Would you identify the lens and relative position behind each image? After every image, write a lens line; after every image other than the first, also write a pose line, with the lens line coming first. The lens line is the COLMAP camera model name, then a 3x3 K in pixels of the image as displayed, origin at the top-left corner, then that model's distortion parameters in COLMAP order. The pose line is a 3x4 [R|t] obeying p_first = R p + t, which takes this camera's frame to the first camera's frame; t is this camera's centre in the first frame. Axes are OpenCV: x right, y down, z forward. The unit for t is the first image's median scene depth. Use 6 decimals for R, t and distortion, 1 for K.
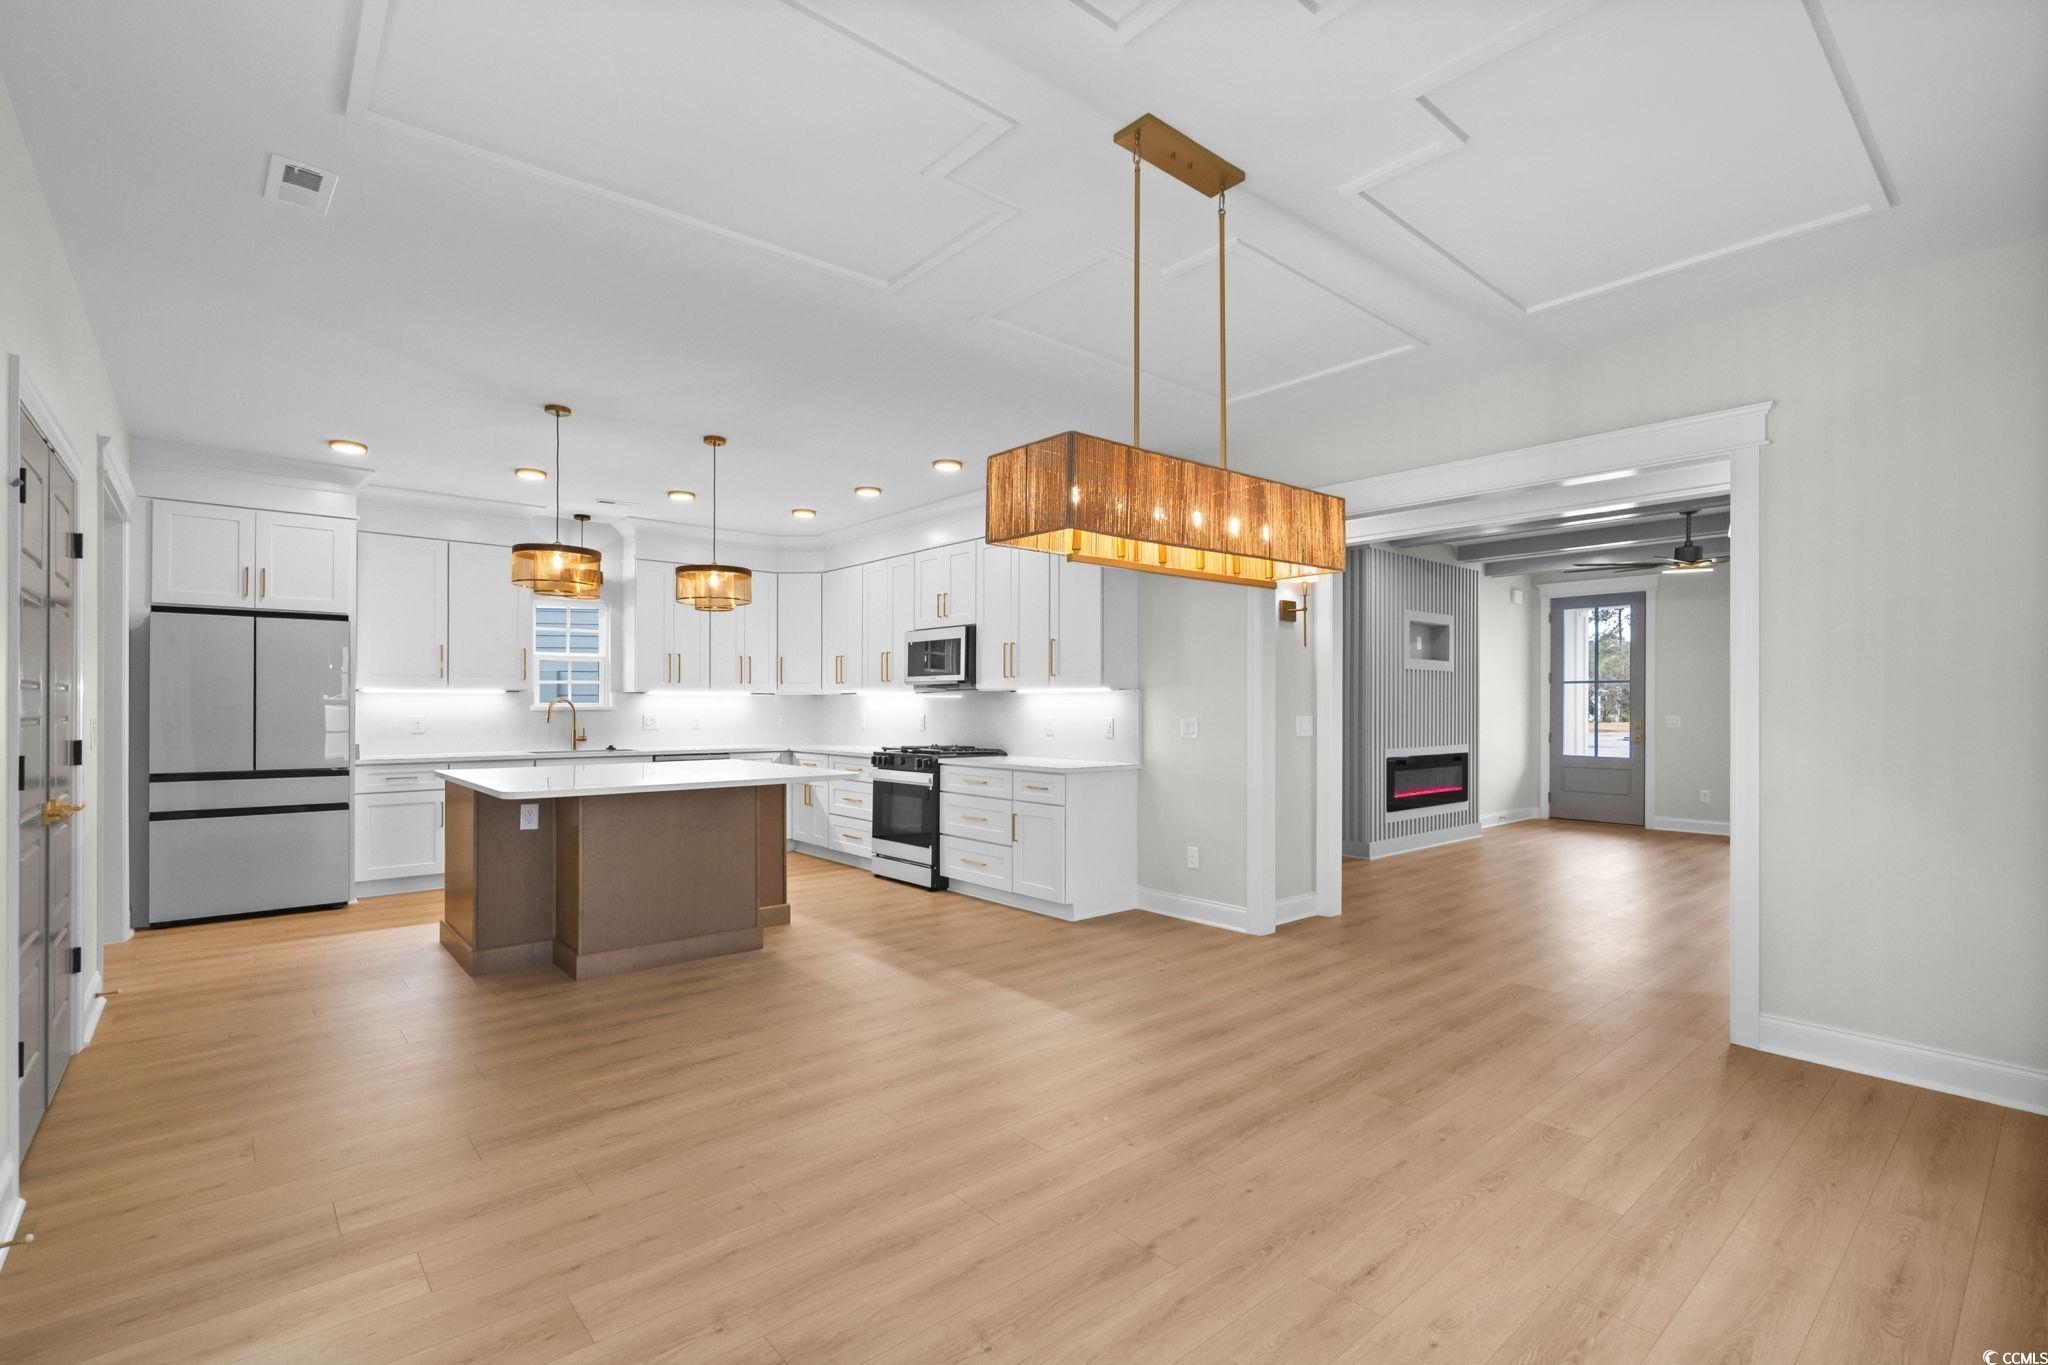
lens RADIAL K [[930.5, 0, 1015.2], [0, 930.5, 702.5], [0, 0, 1]] dist [-0.001563, 0.000289]
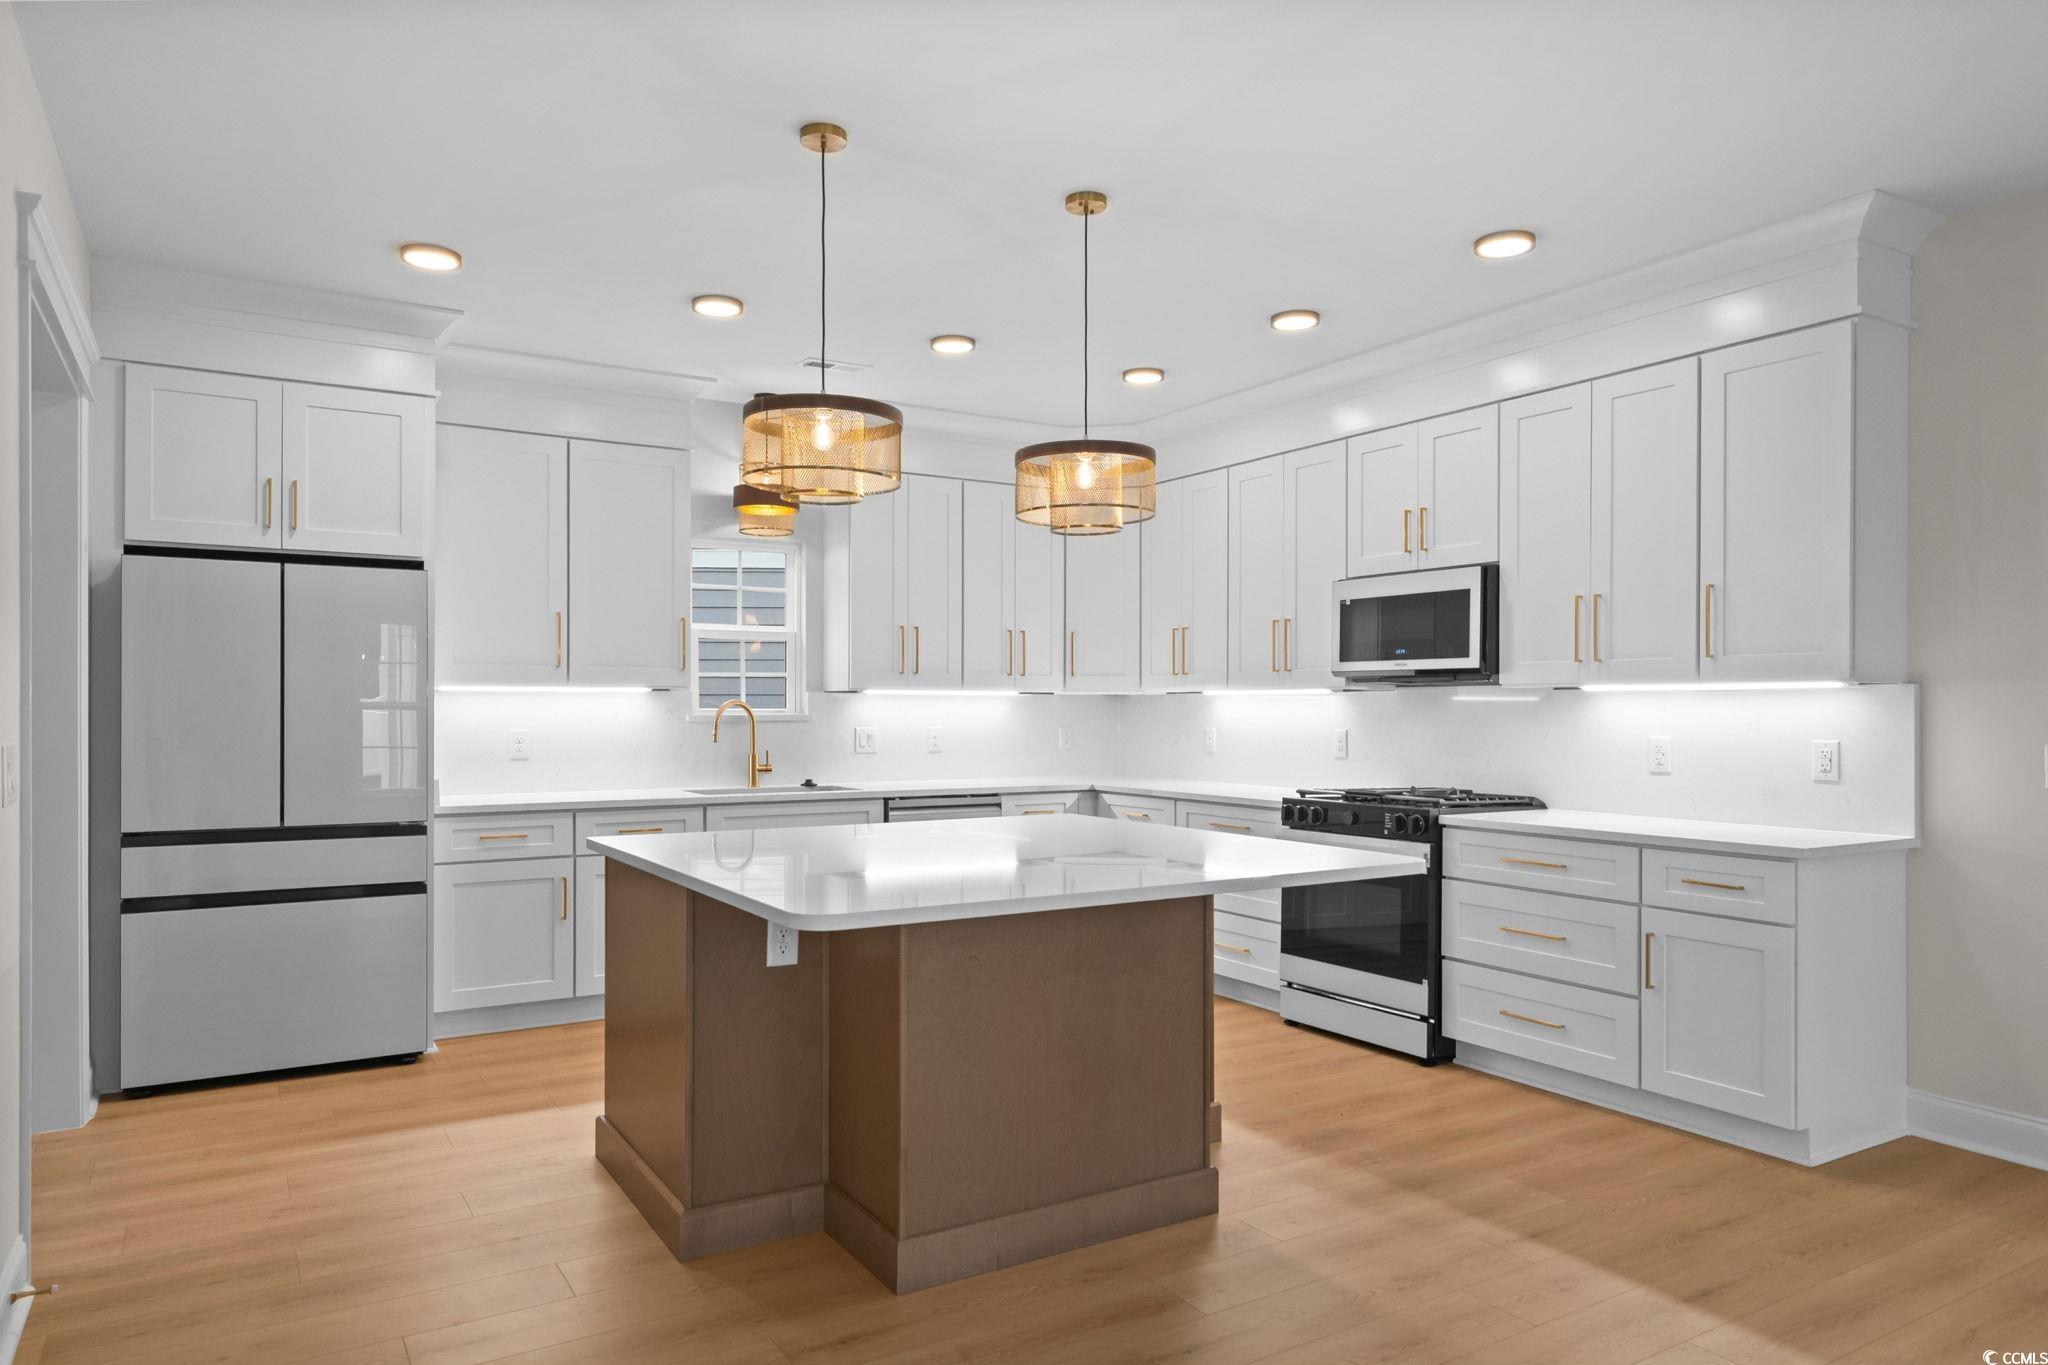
lens RADIAL K [[1292.6, 0, 1017.6], [0, 1292.6, 707.7], [0, 0, 1]] dist [-0.001225, 0.002672]
pose [[0.987878, 0.000601, -0.155232, -0.216927], [-0.000087, 0.999994, 0.003318, -0.003760], [0.155233, -0.003265, 0.987872, 0.248542]]
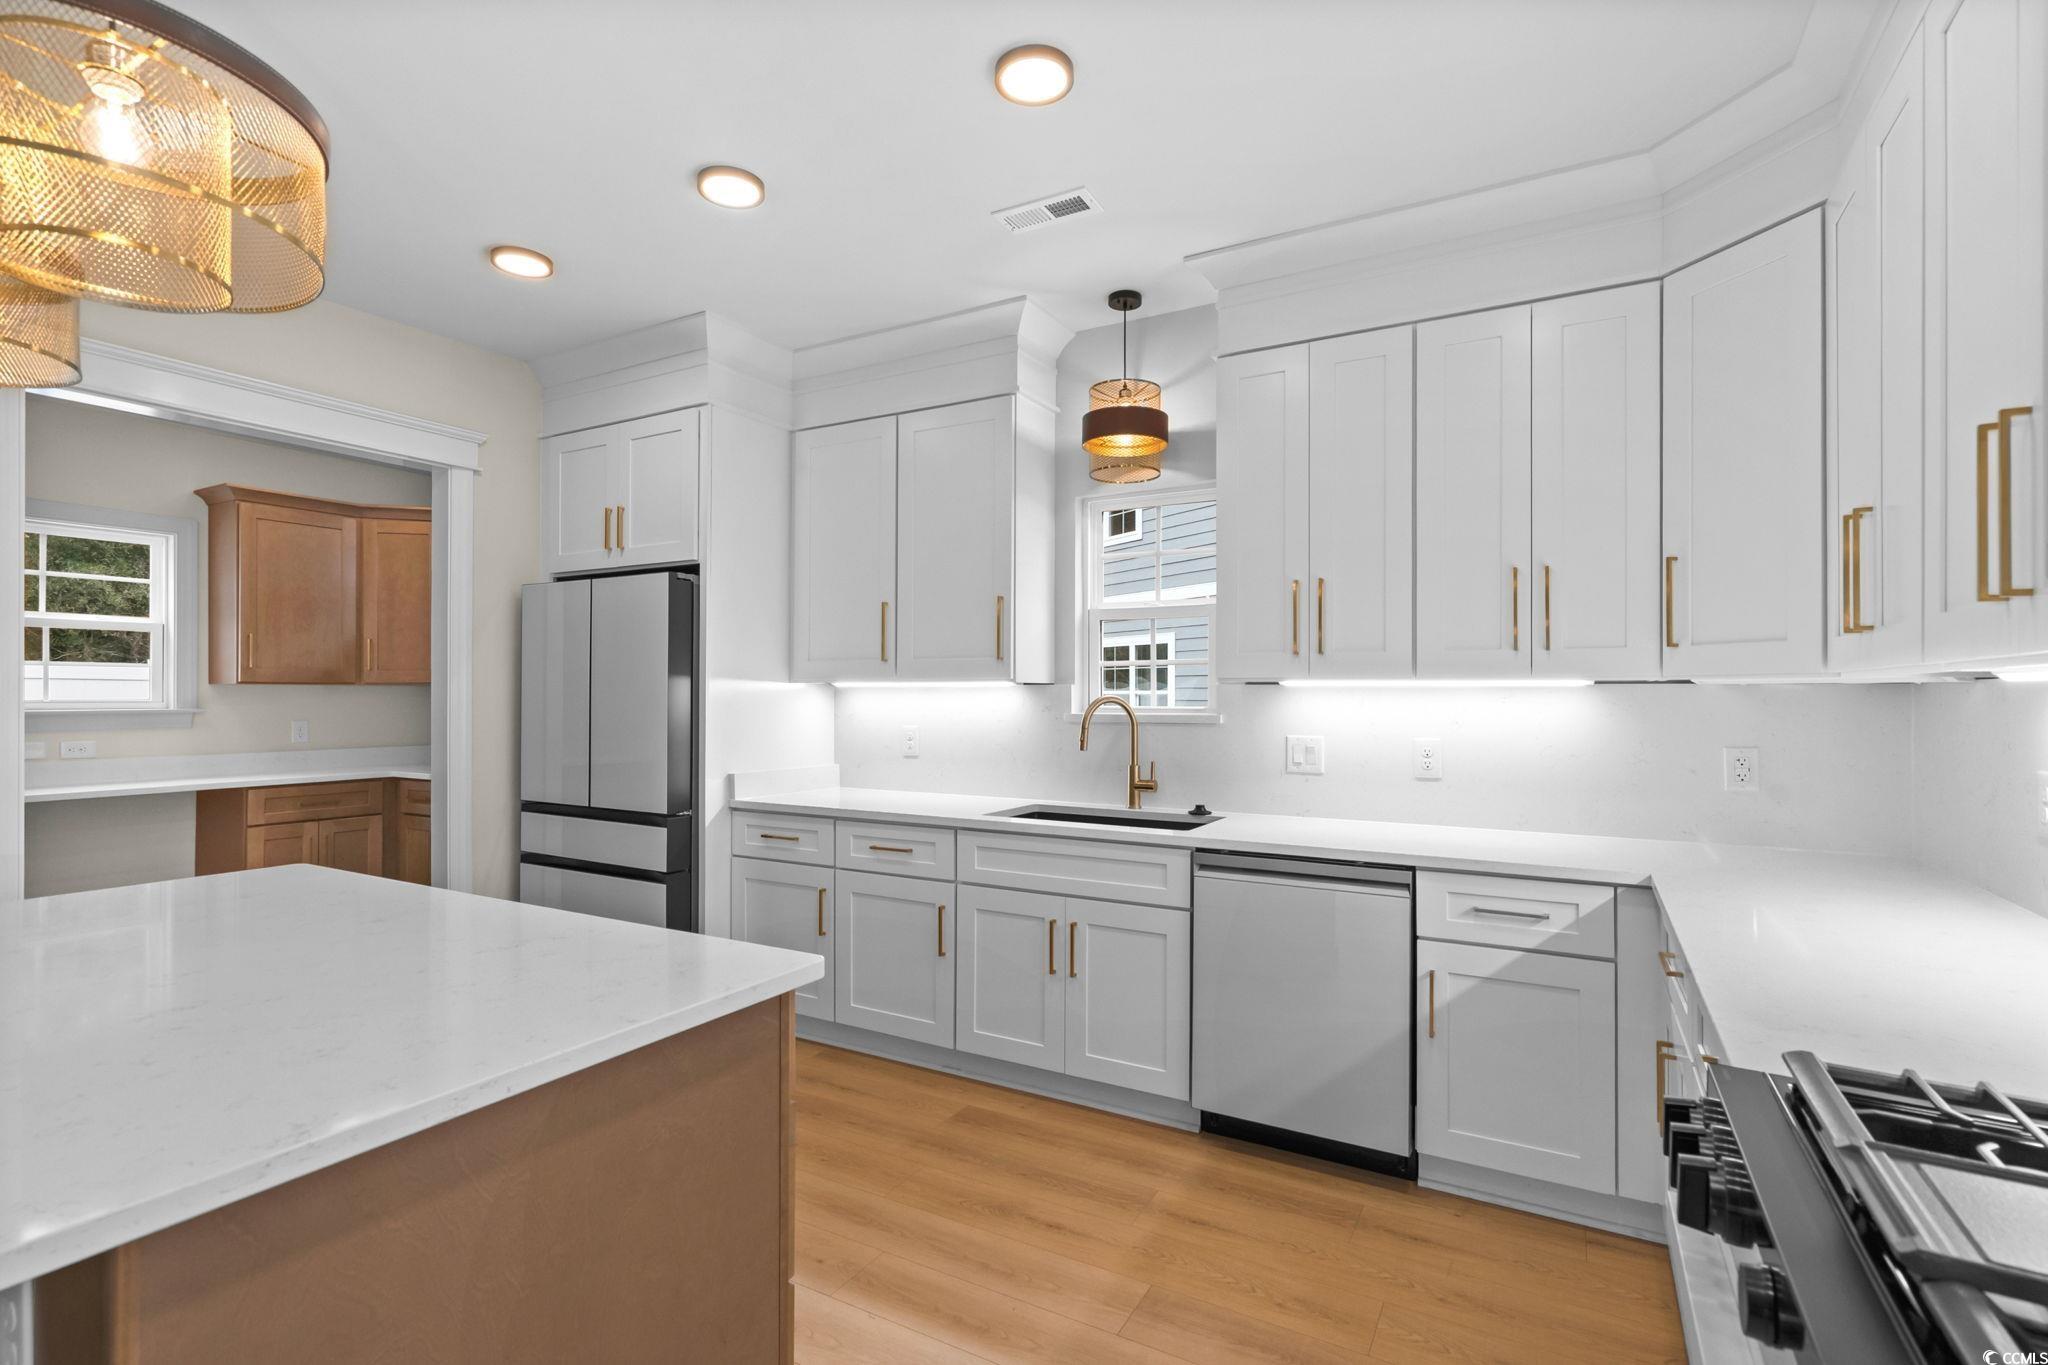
lens RADIAL K [[961.7, 0, 1024.0], [0, 961.7, 682.5], [0, 0, 1]] dist [0.002368, 0.000509]
pose [[0.346515, -0.009840, -0.937993, -0.049137], [0.001542, 0.999950, -0.009920, -0.008721], [0.938043, 0.001991, 0.346513, 0.966099]]
